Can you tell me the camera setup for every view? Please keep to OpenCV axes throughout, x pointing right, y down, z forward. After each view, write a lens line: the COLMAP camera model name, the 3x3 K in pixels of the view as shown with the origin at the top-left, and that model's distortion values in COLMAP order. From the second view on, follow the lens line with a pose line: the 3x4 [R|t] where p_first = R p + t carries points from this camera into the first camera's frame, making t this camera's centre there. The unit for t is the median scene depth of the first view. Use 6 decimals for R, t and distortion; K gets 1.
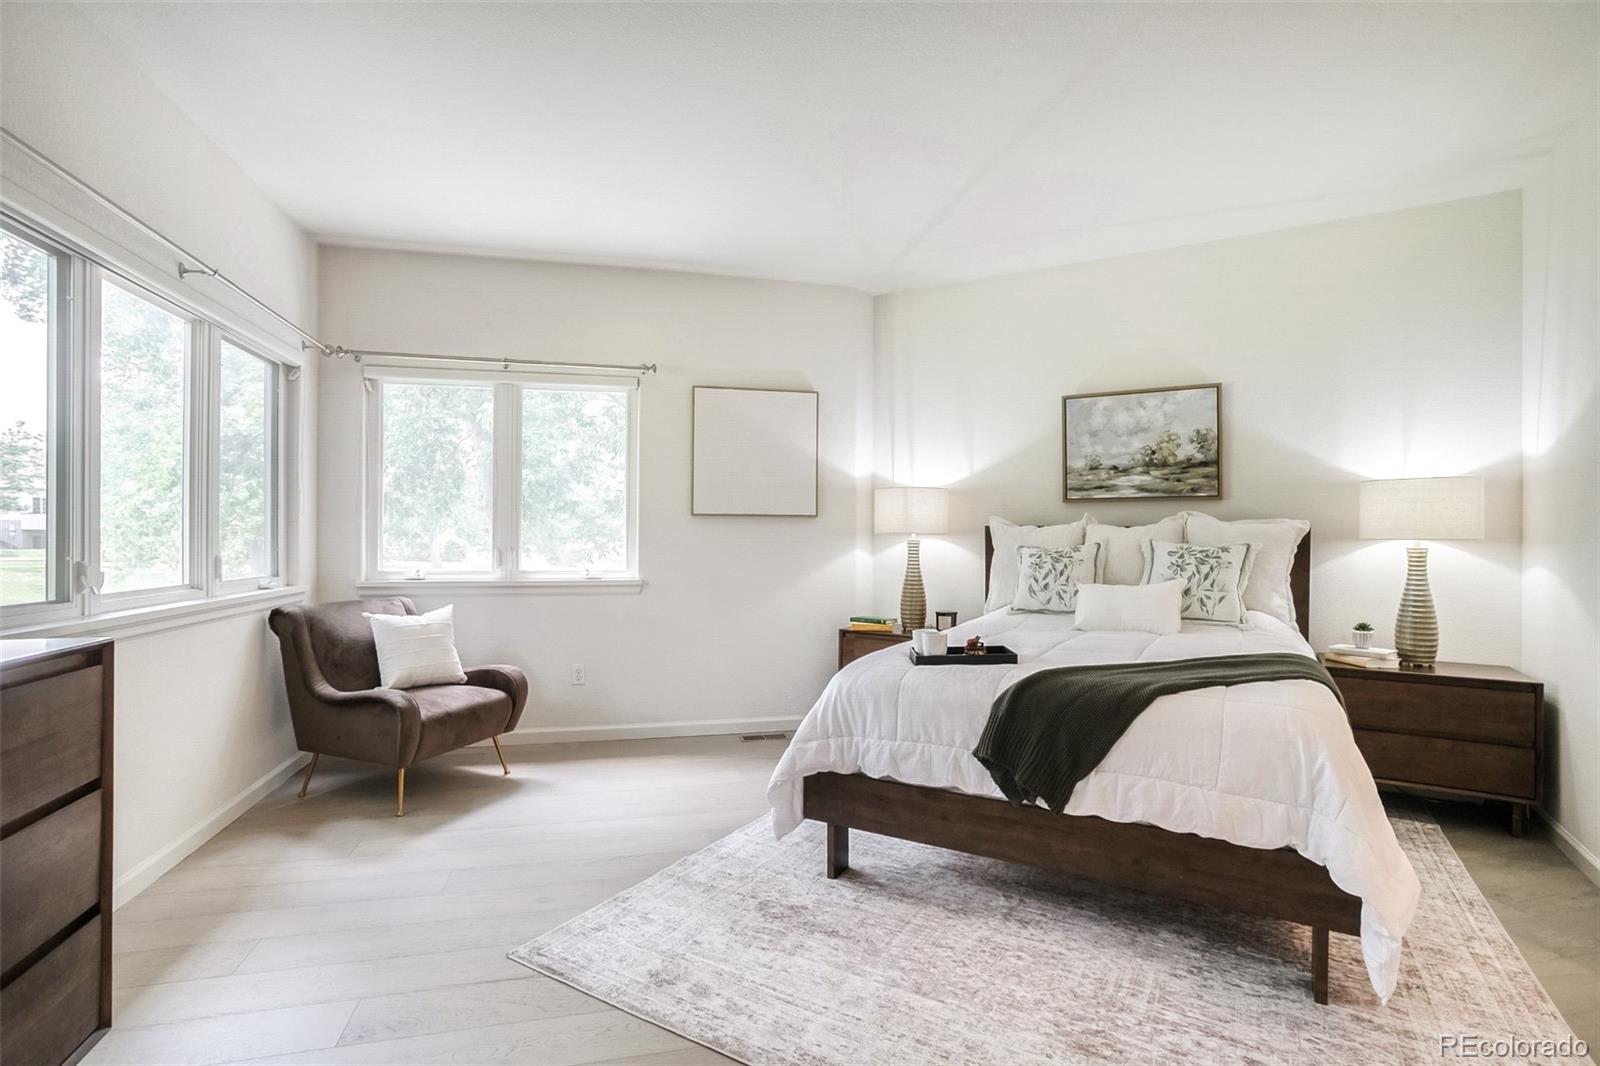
lens RADIAL K [[763.6, 0, 803.3], [0, 763.6, 537.9], [0, 0, 1]] dist [-0.059577, 0.032842]
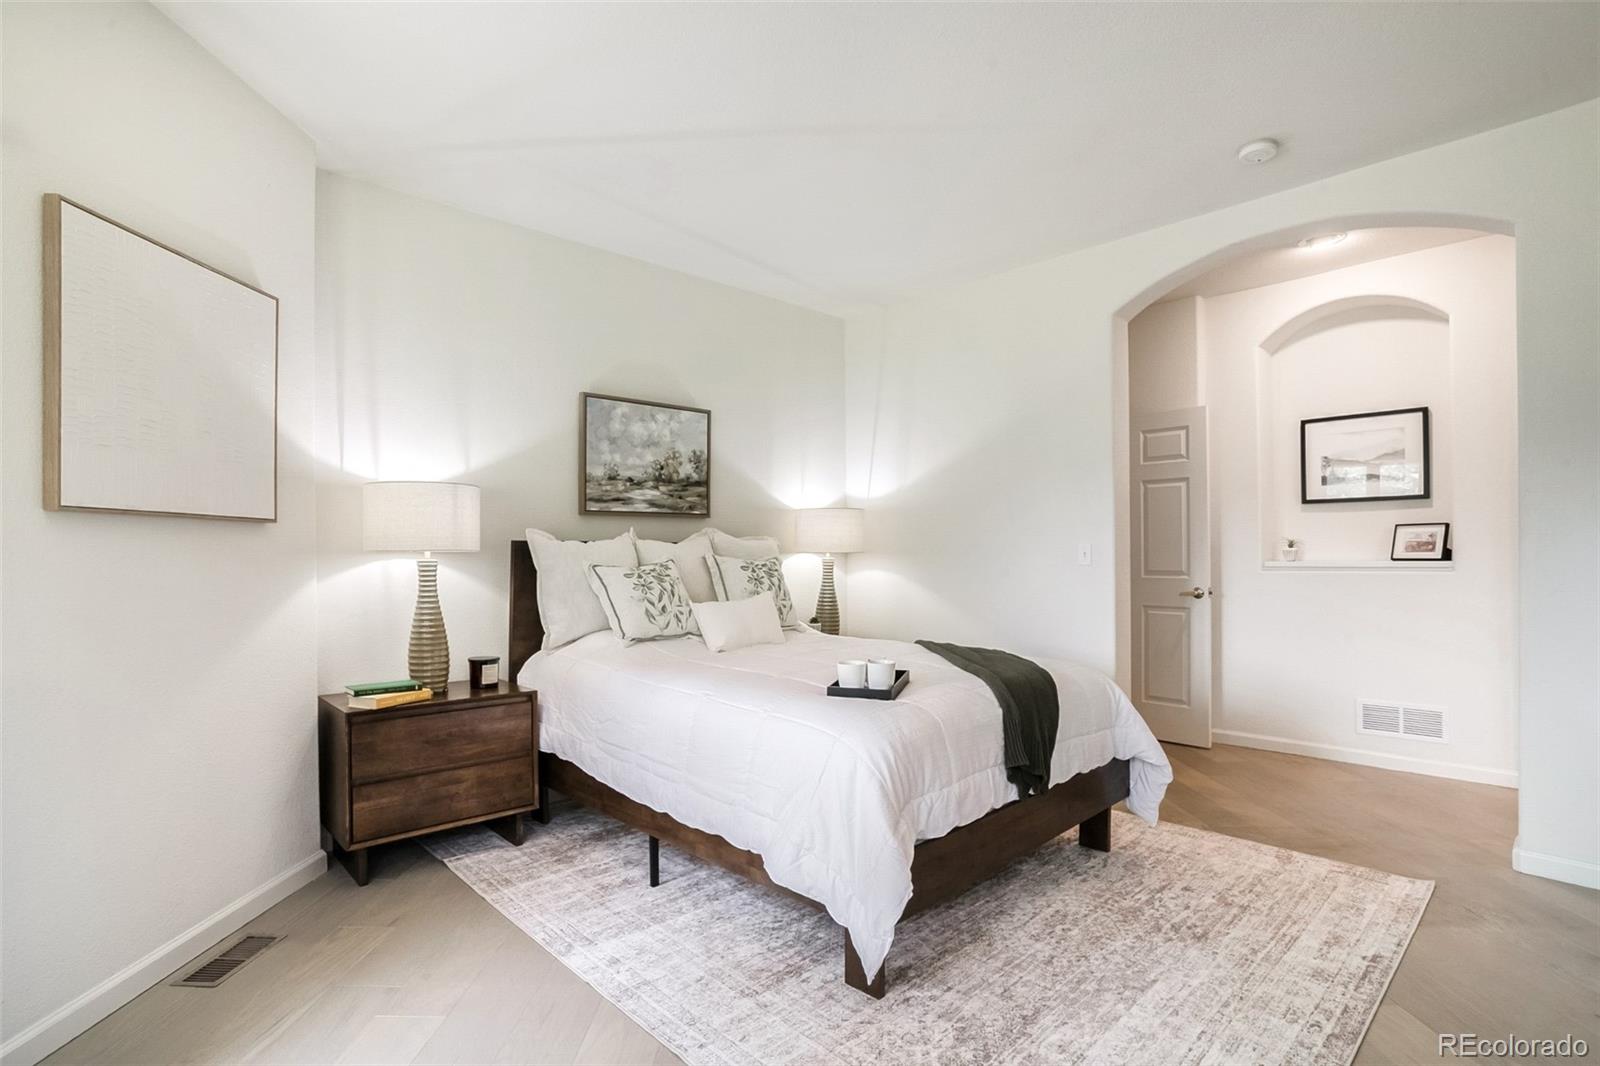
lens RADIAL K [[774.7, 0, 787.1], [0, 774.7, 544.5], [0, 0, 1]] dist [-0.063755, 0.033866]
pose [[0.271750, 0.001388, 0.962367, -0.488689], [0.009933, 0.999942, -0.004247, -0.006391], [-0.962317, 0.010713, 0.271721, 0.582439]]
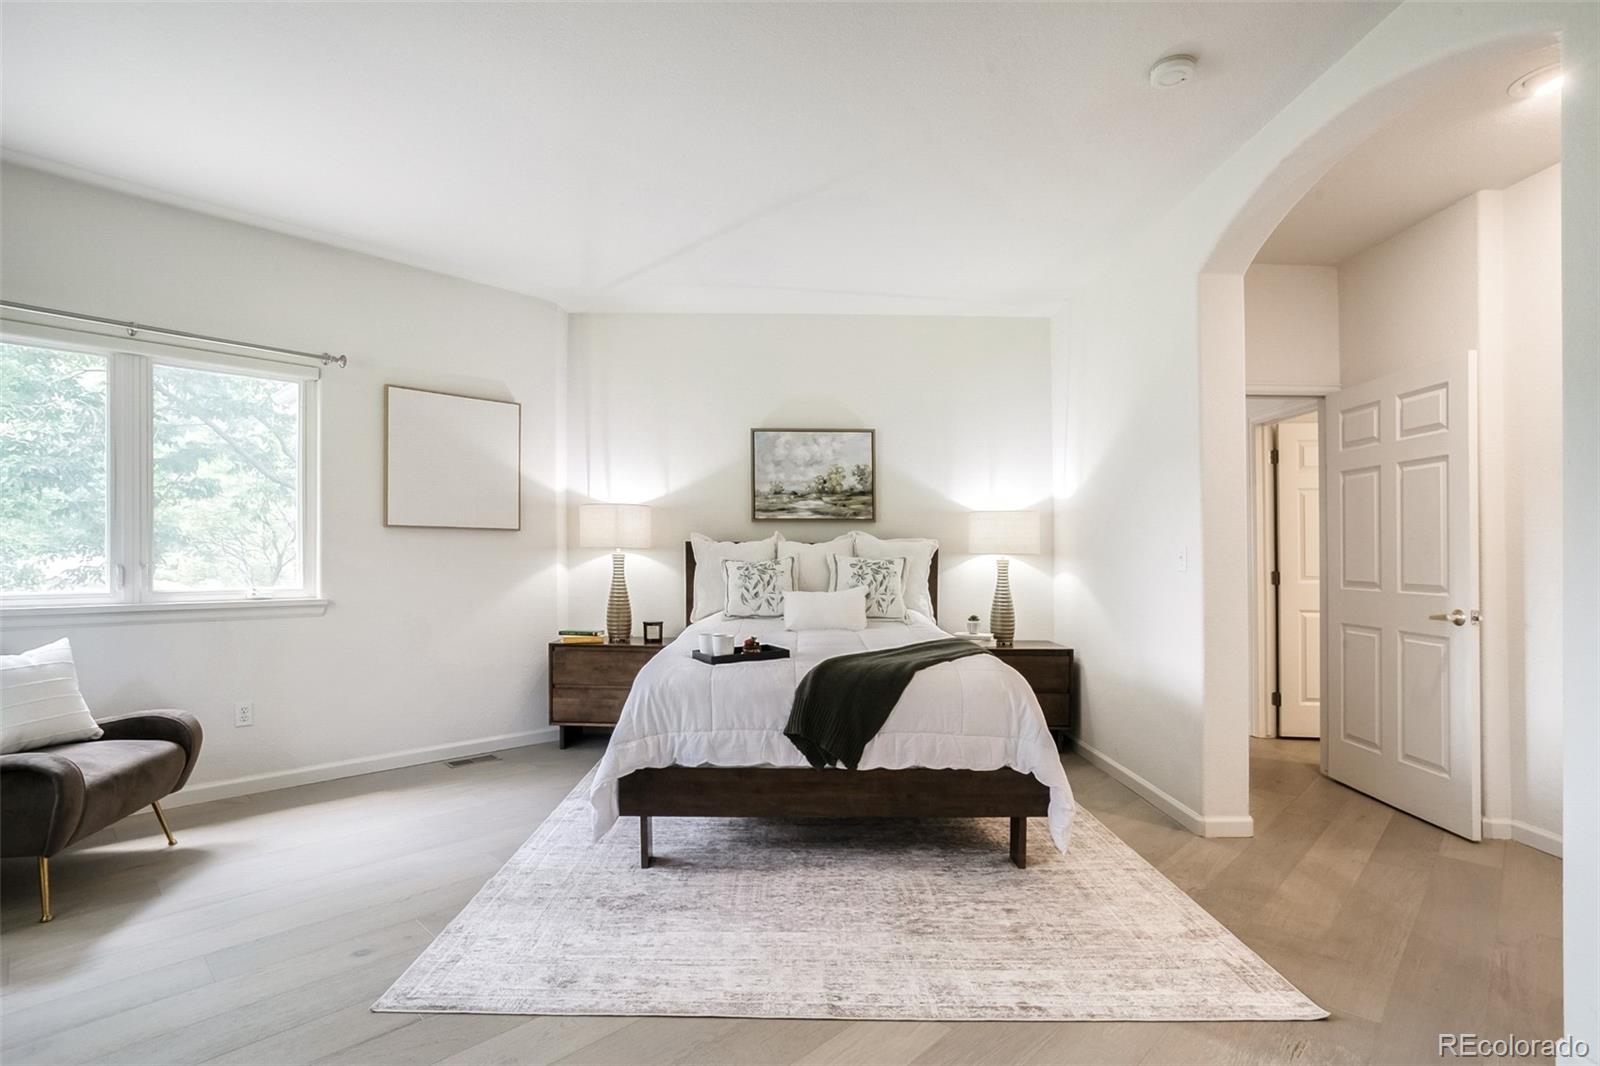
lens RADIAL K [[774.7, 0, 787.1], [0, 774.7, 544.5], [0, 0, 1]] dist [-0.063755, 0.033866]
pose [[0.854353, 0.007424, 0.519640, -0.238367], [-0.002078, 0.999939, -0.010870, 0.000385], [-0.519689, 0.008207, 0.854316, -0.027283]]
